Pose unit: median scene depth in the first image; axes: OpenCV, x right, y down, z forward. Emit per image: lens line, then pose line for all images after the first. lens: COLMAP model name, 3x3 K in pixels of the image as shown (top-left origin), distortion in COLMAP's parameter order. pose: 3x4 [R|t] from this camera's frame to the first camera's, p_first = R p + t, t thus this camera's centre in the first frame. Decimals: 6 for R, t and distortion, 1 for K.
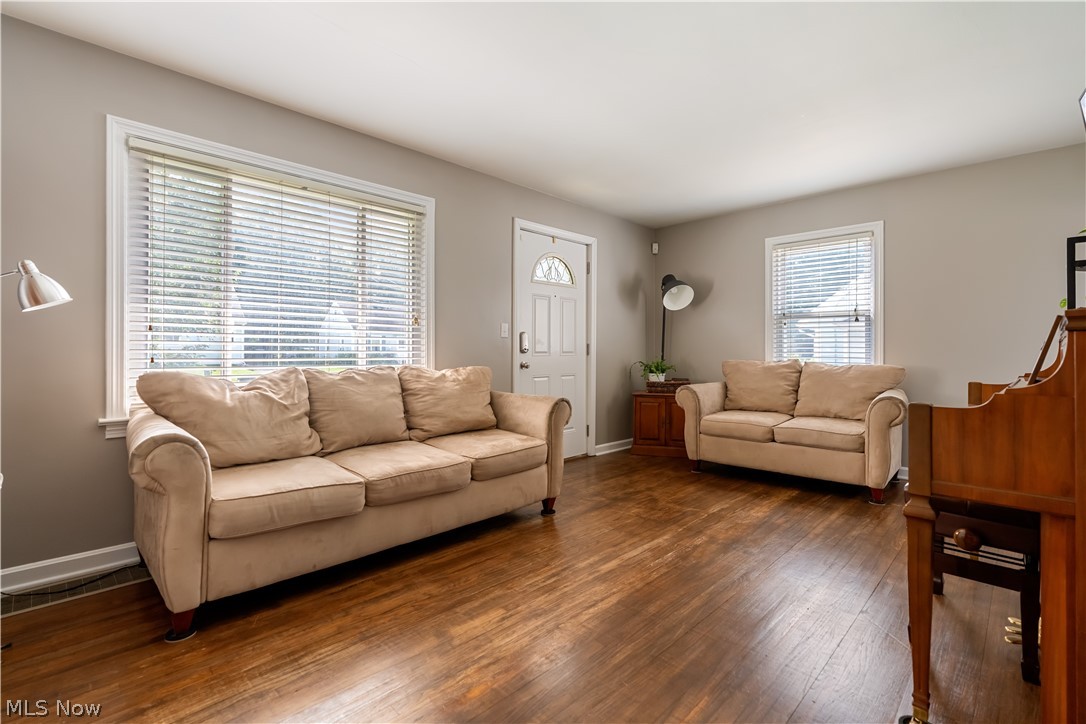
lens RADIAL K [[498.7, 0, 545.0], [0, 498.7, 356.4], [0, 0, 1]] dist [-0.002183, 0.000120]
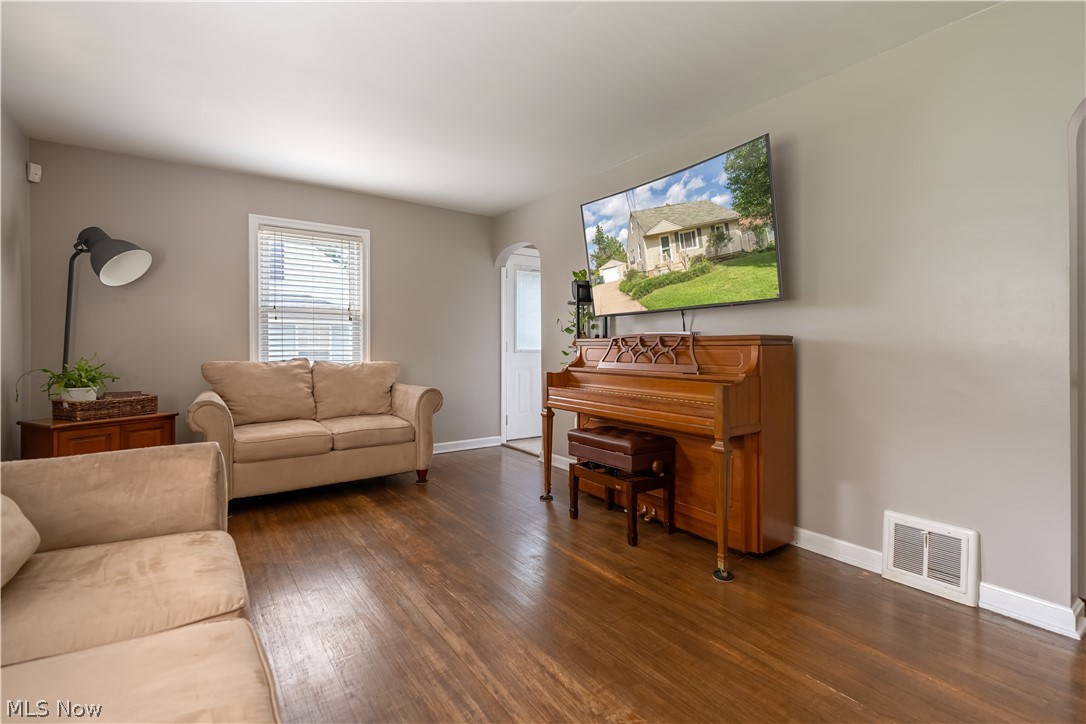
lens RADIAL K [[498.7, 0, 545.0], [0, 498.7, 356.4], [0, 0, 1]] dist [-0.002183, 0.000120]
pose [[0.171472, -0.024119, 0.984894, -0.411105], [0.007006, 0.999705, 0.023262, -0.020896], [-0.985164, 0.002911, 0.171591, 0.522832]]
